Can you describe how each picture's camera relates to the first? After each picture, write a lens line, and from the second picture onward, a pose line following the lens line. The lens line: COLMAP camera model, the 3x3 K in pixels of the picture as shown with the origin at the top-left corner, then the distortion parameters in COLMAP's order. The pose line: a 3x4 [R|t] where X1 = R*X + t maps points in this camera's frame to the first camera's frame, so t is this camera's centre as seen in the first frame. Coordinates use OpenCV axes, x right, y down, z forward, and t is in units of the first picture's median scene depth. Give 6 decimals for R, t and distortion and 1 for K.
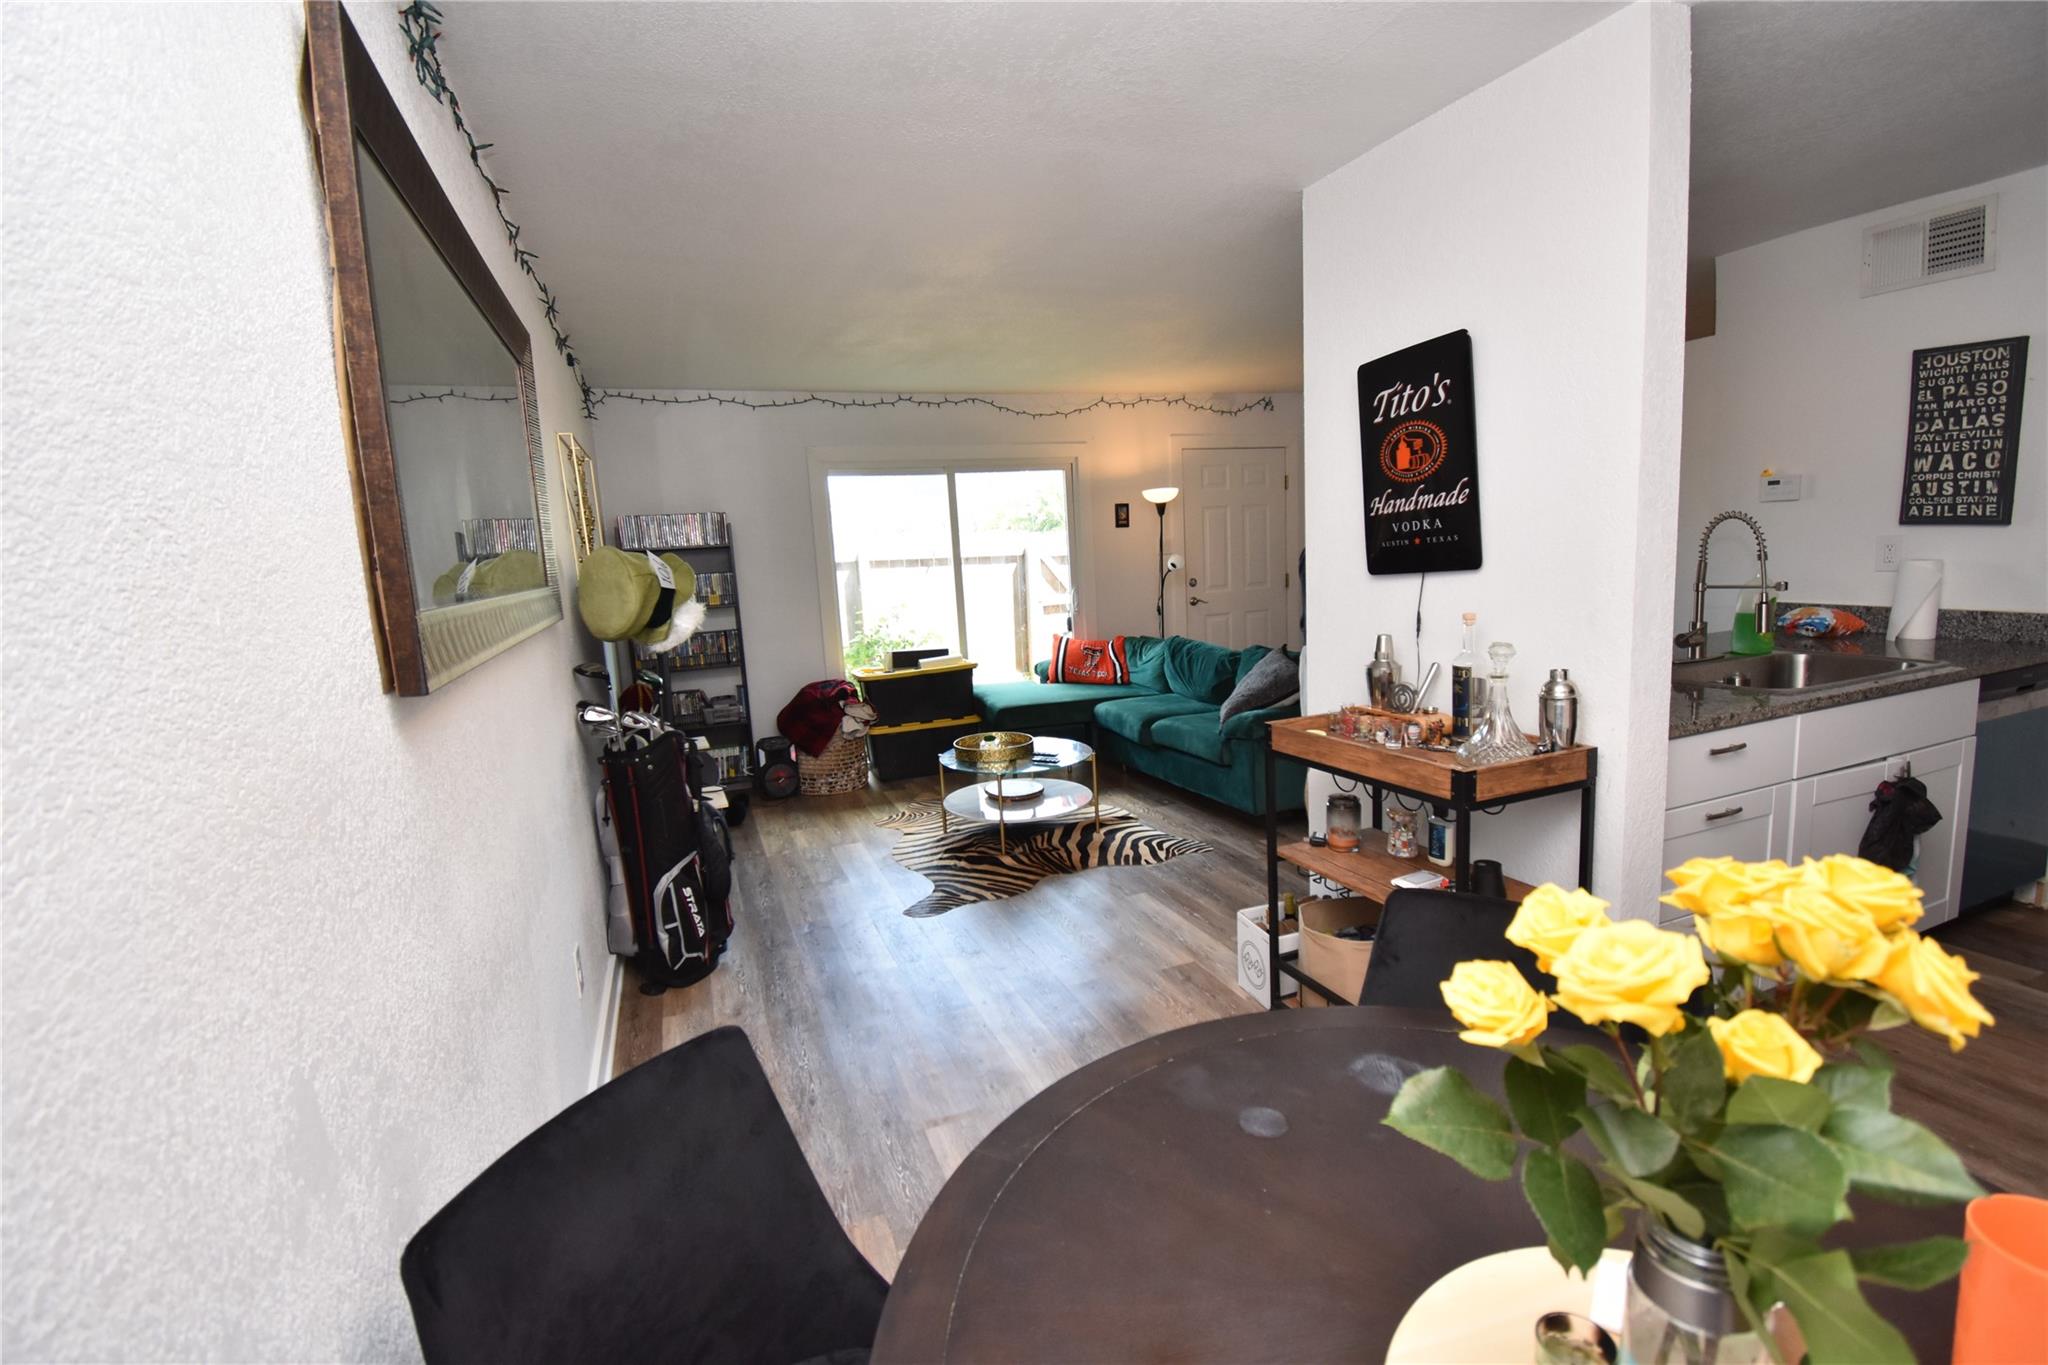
lens RADIAL K [[898.5, 0, 1025.8], [0, 898.5, 675.1], [0, 0, 1]] dist [0.009711, -0.018985]
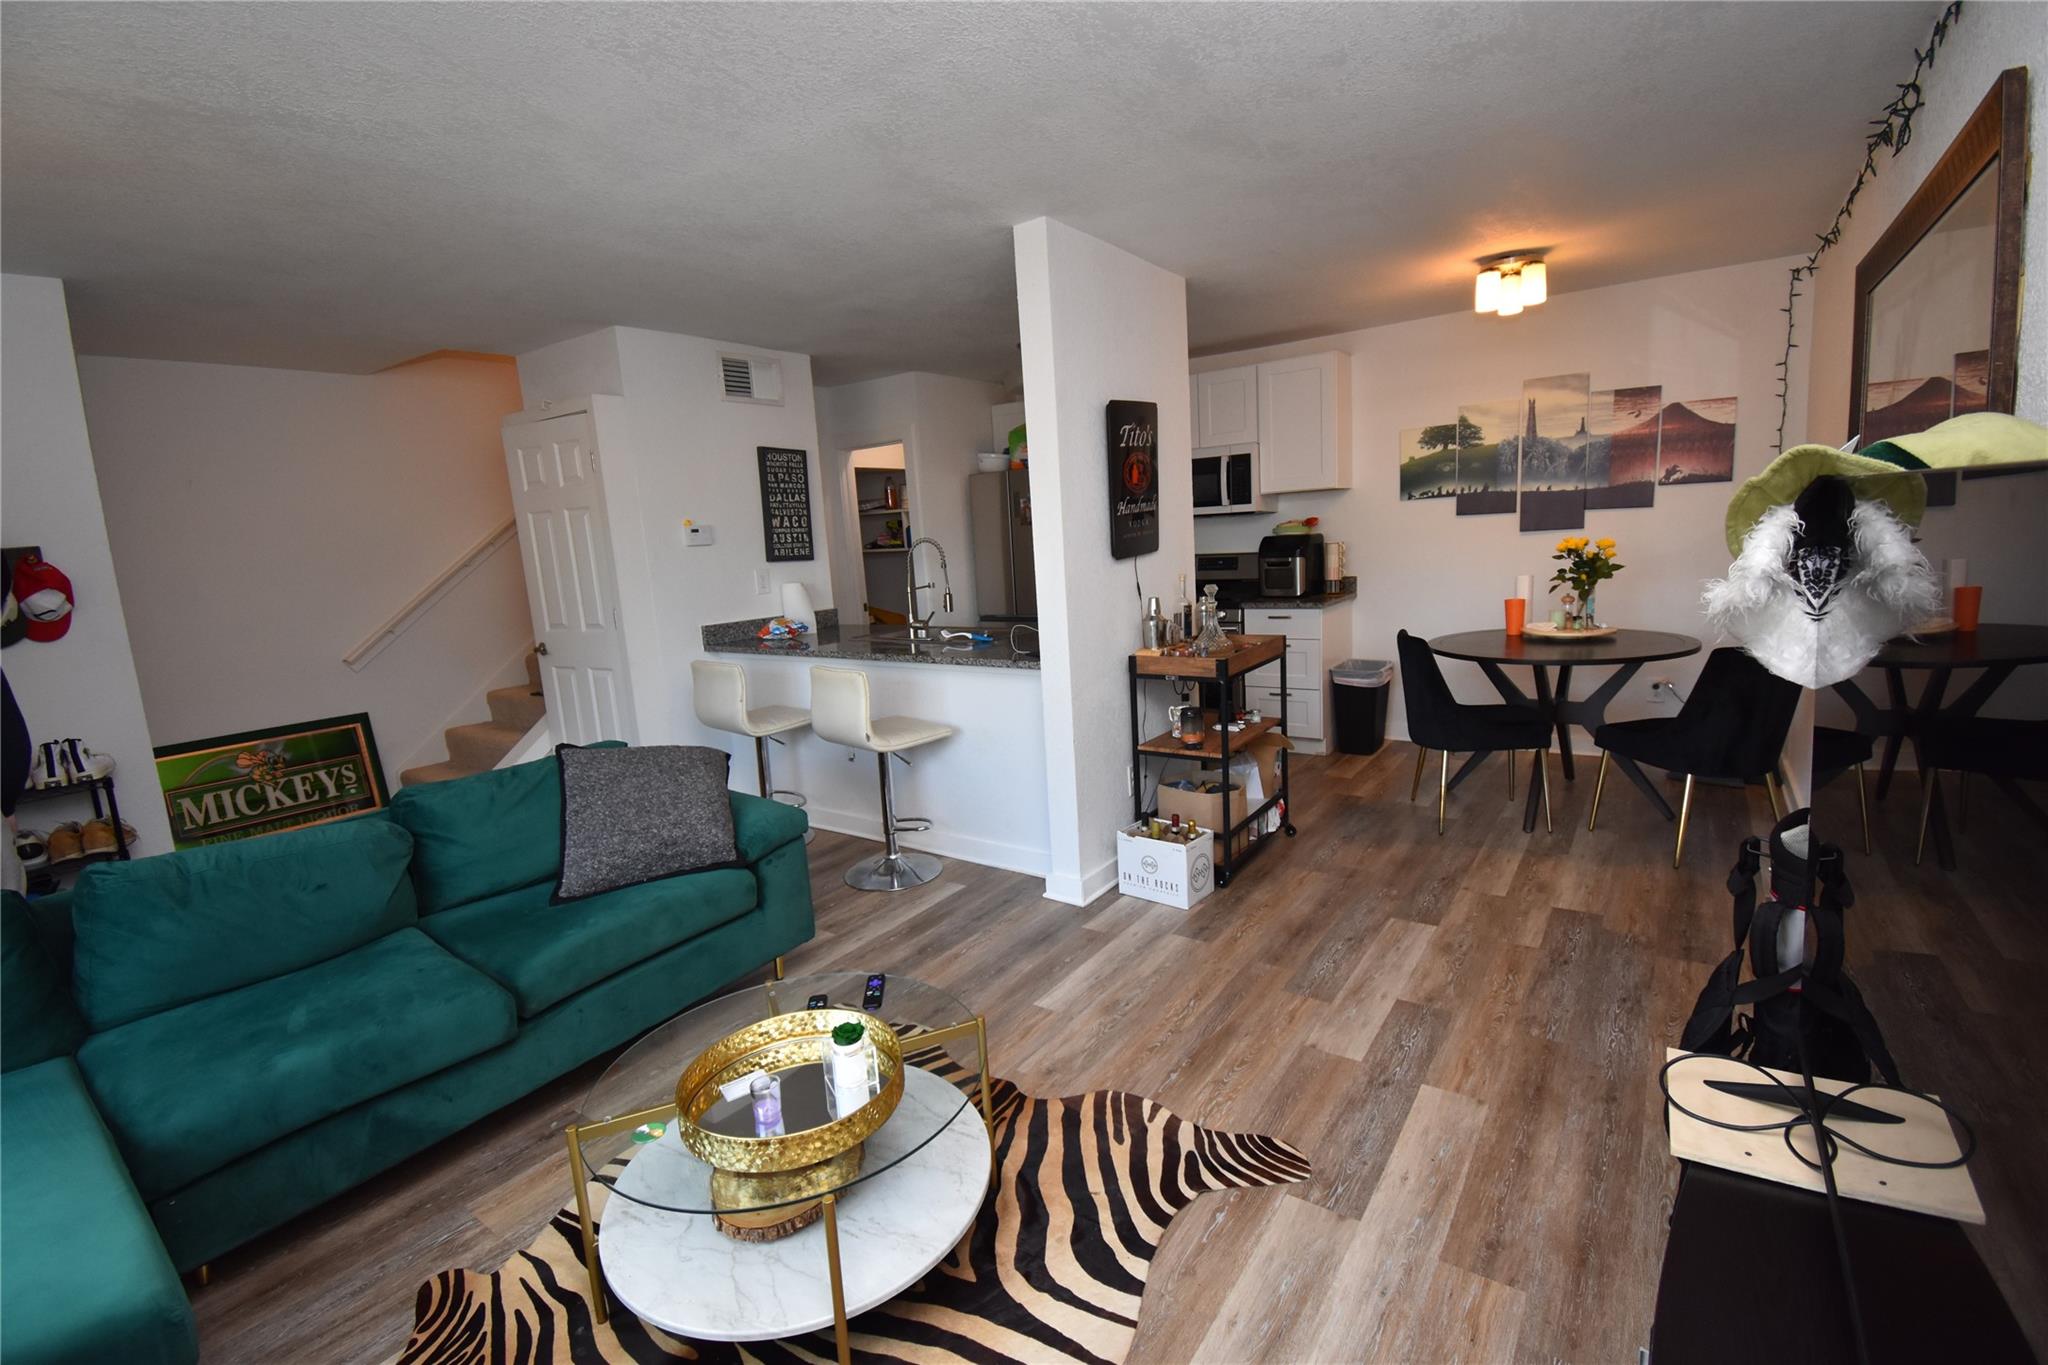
lens RADIAL K [[898.5, 0, 1025.8], [0, 898.5, 675.1], [0, 0, 1]] dist [0.009711, -0.018985]
pose [[-0.538332, -0.046591, 0.841444, -0.564916], [0.202921, 0.961927, 0.183085, -0.184724], [-0.817937, 0.269307, -0.508382, 1.551581]]
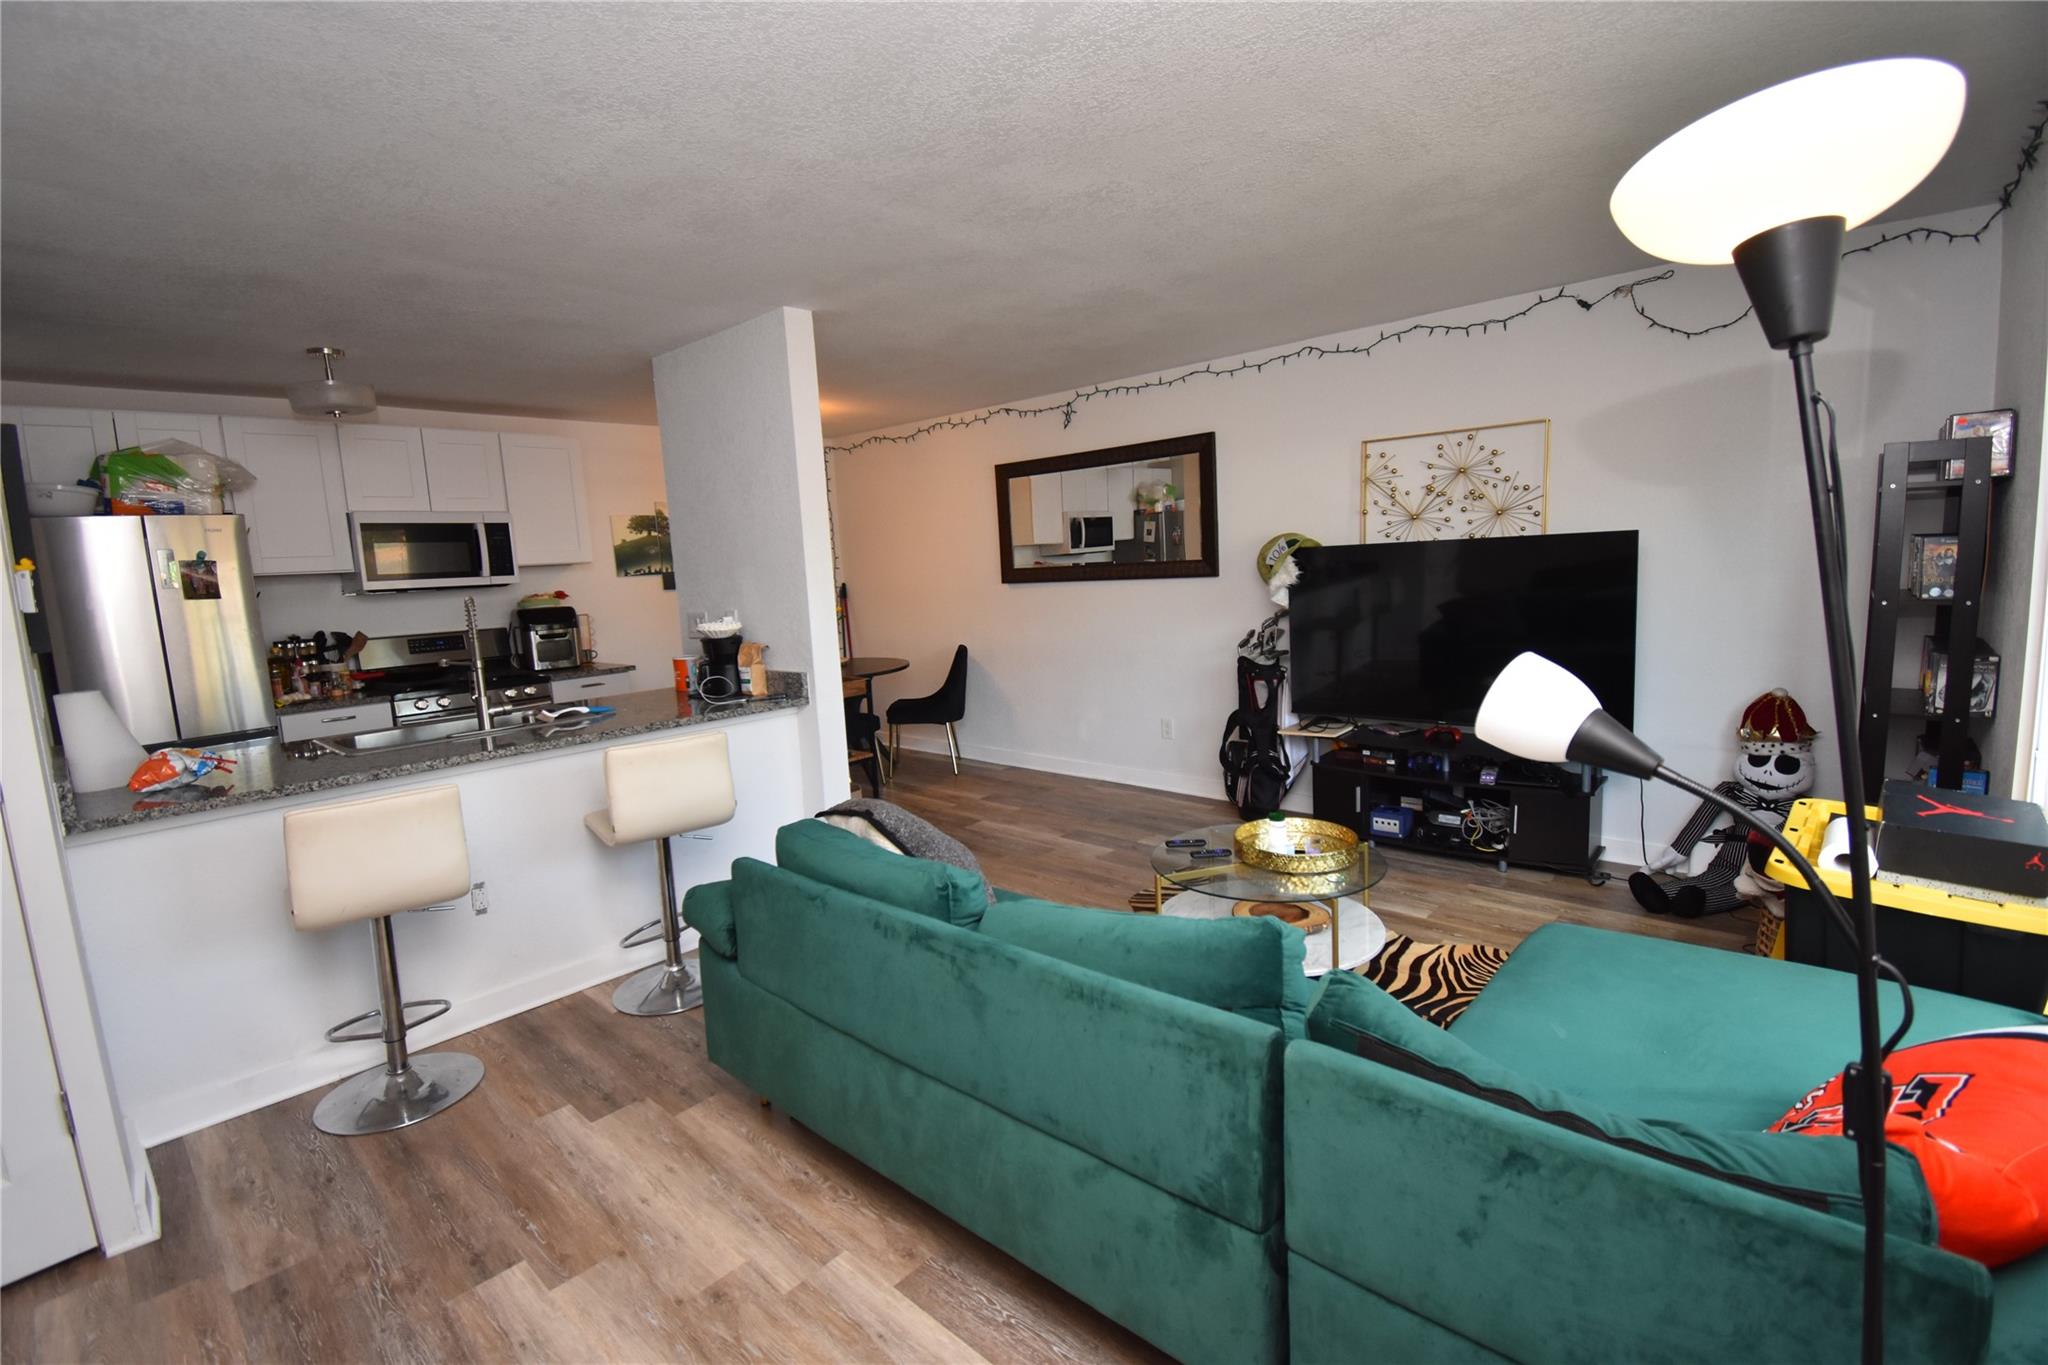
lens RADIAL K [[898.5, 0, 1025.8], [0, 898.5, 675.1], [0, 0, 1]] dist [0.009711, -0.018985]
pose [[-0.889289, 0.153109, -0.430956, 0.598915], [0.033506, 0.961576, 0.272488, -0.341986], [0.456117, 0.227881, -0.860248, 2.130102]]
